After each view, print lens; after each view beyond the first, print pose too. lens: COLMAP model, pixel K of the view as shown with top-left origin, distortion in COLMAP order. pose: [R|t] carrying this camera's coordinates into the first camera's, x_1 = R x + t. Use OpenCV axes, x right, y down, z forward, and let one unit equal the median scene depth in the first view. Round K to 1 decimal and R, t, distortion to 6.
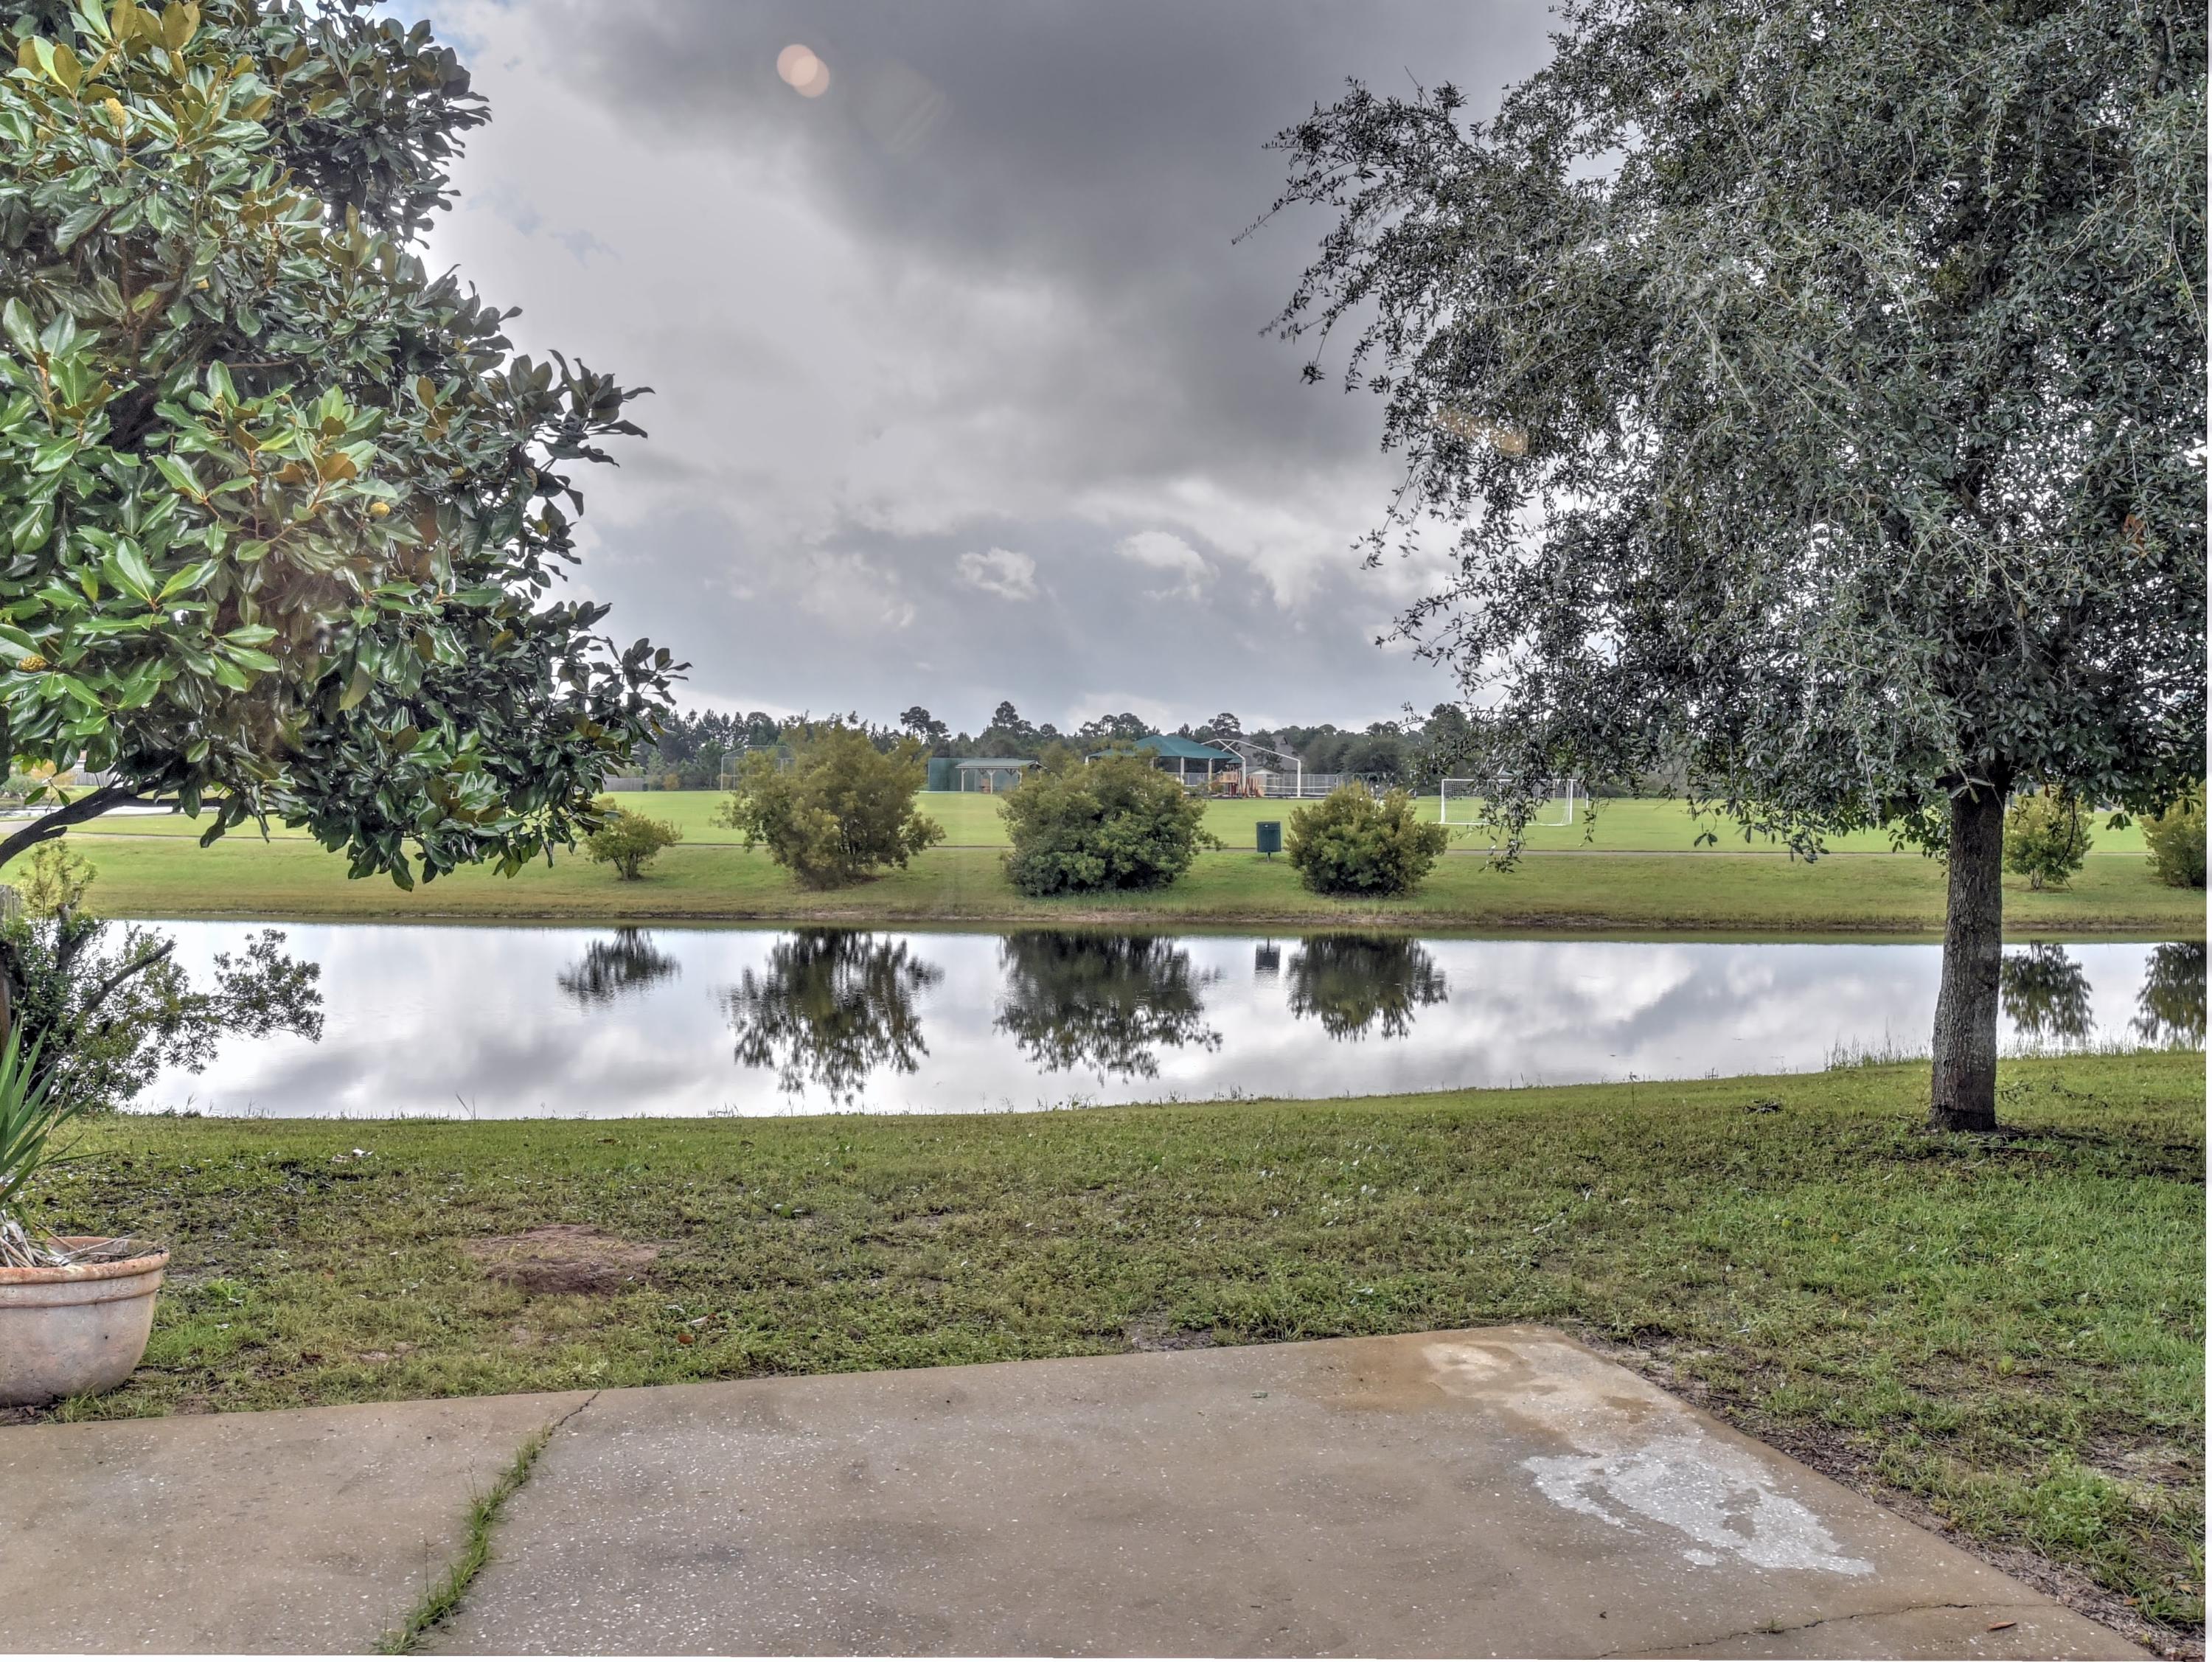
lens RADIAL K [[1813.6, 0, 1108.6], [0, 1813.6, 834.5], [0, 0, 1]] dist [-0.048186, 0.004694]
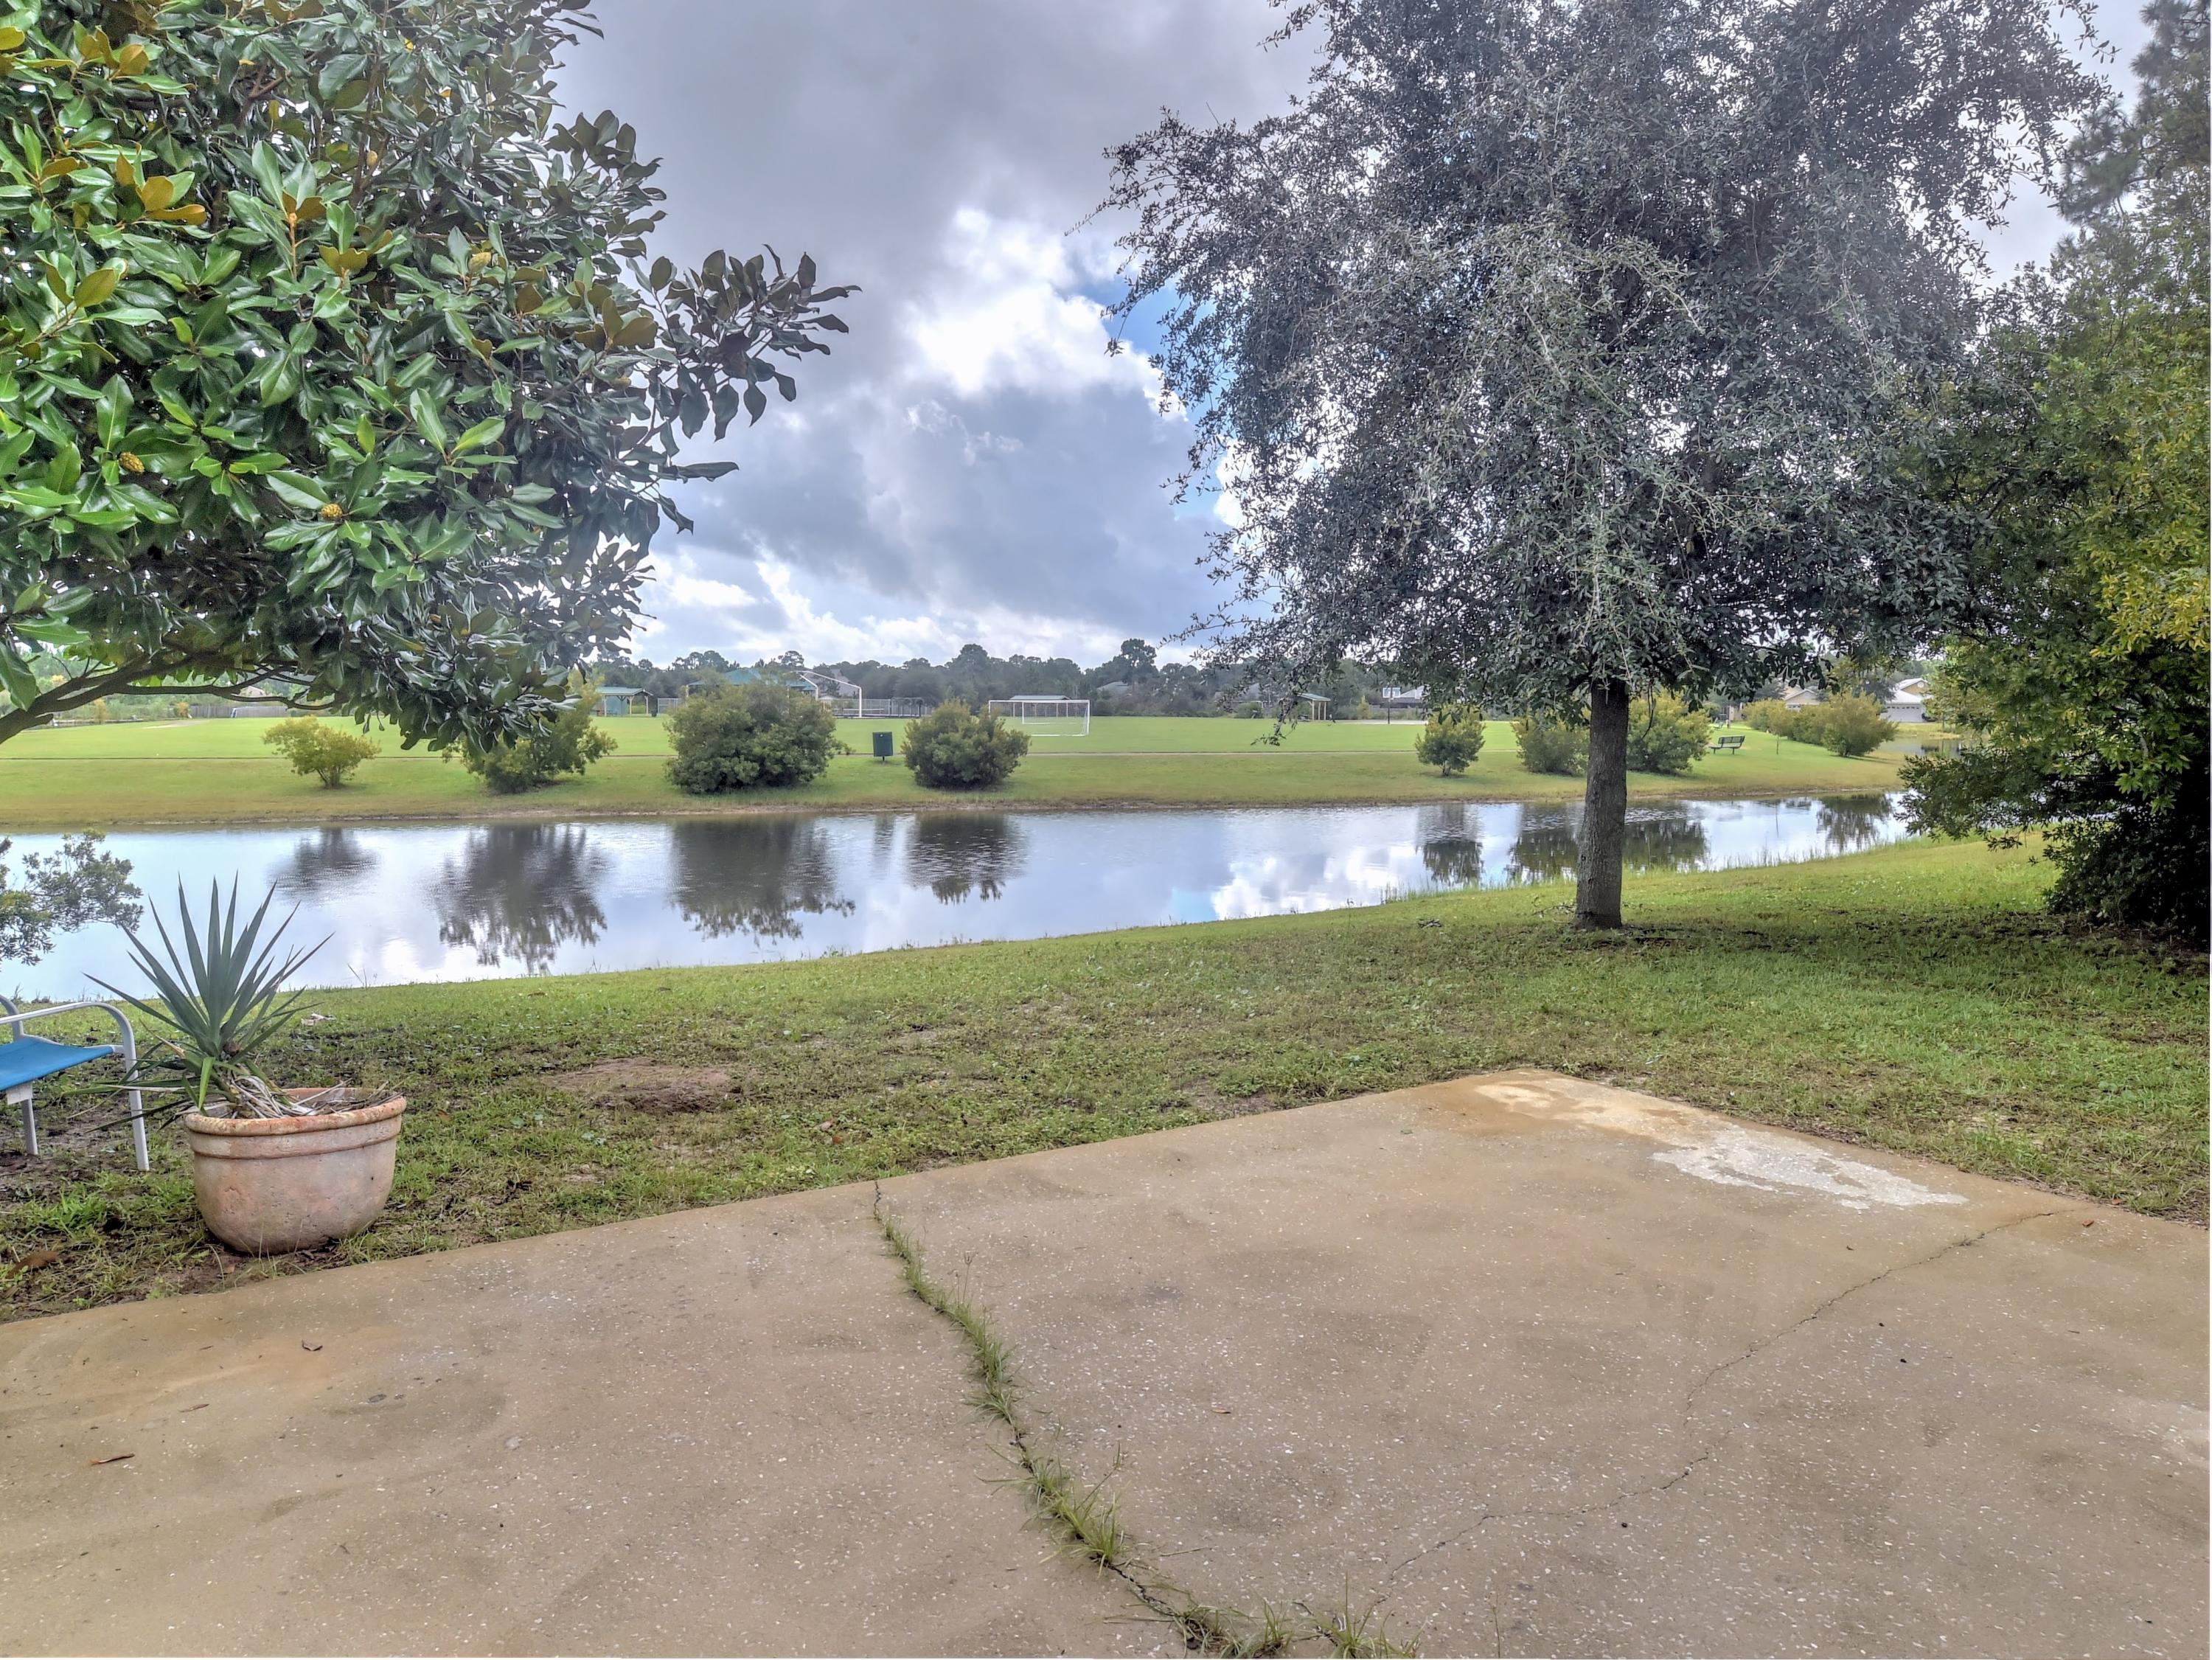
lens RADIAL K [[1422.0, 0, 1099.4], [0, 1422.0, 838.4], [0, 0, 1]] dist [-0.060828, 0.002229]
pose [[0.960867, -0.028191, 0.275571, -0.044088], [0.010599, 0.997821, 0.065121, 0.004310], [-0.276806, -0.059652, 0.959073, 0.013684]]
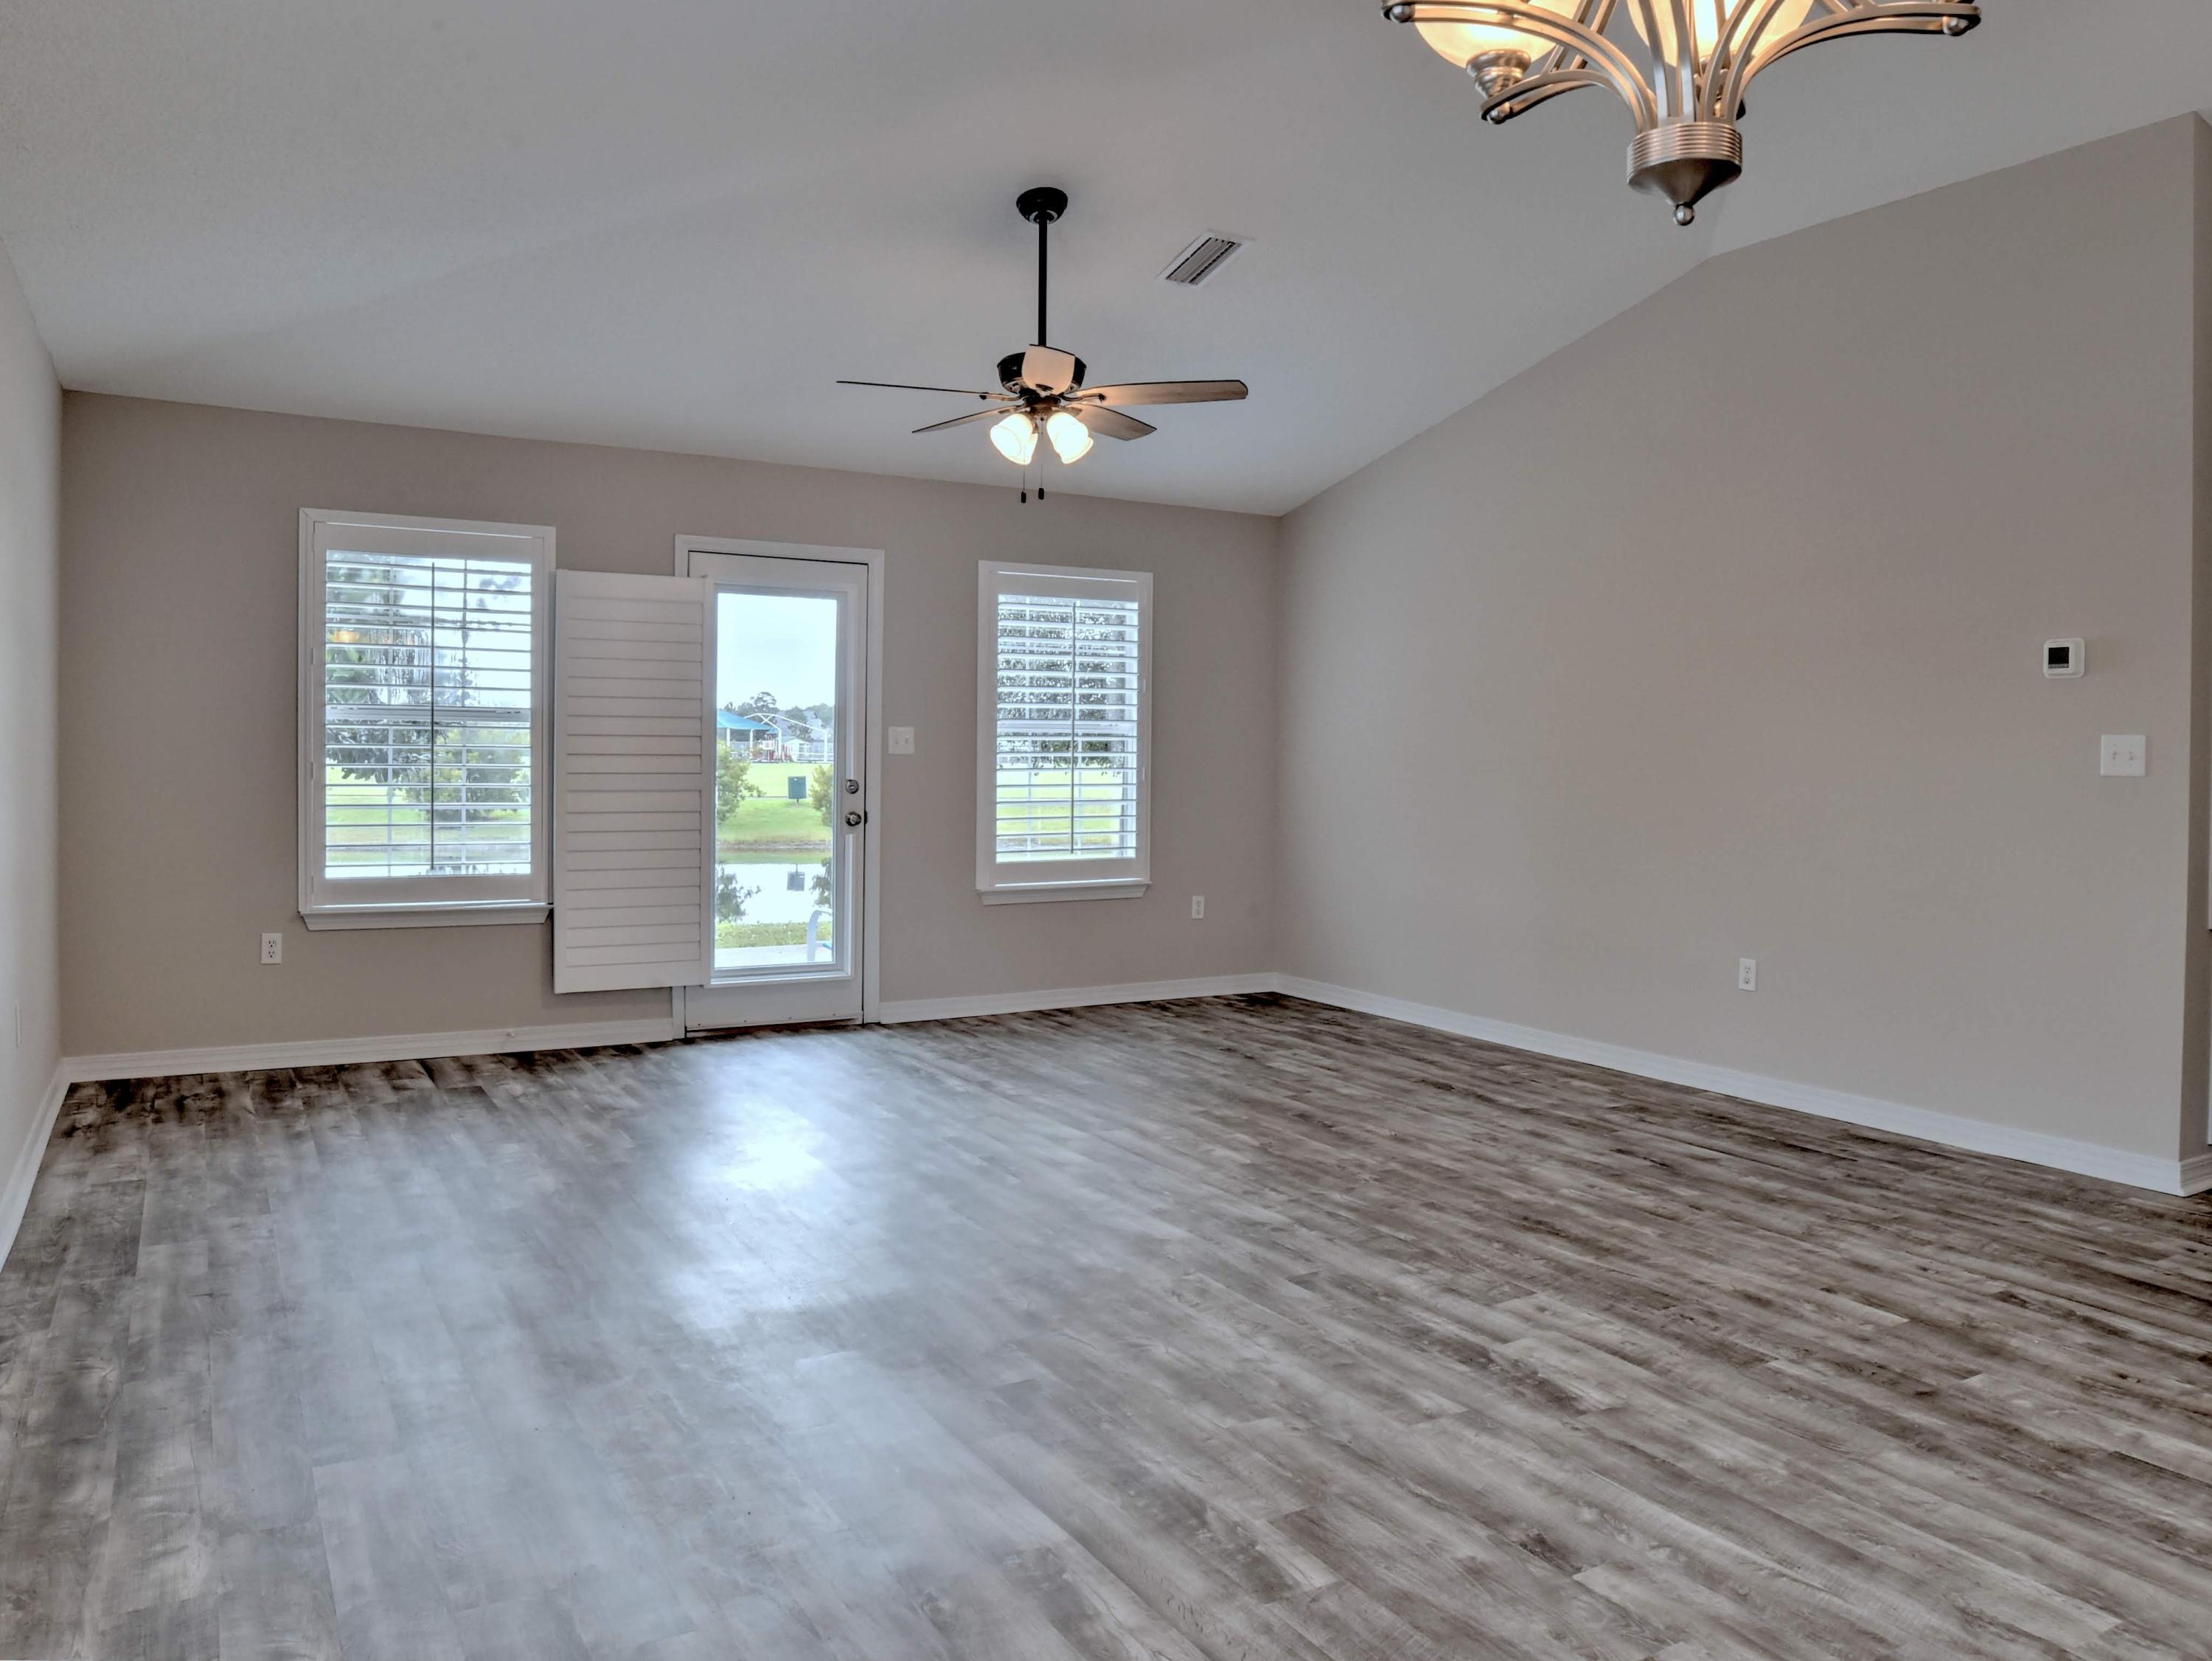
lens RADIAL K [[1536.0, 0, 1112.1], [0, 1536.0, 817.9], [0, 0, 1]] dist [-0.062205, 0.019513]
pose [[0.958832, -0.000490, 0.283975, -0.011770], [-0.003548, 0.999900, 0.013707, 0.007804], [-0.283953, -0.014151, 0.958734, -0.176332]]
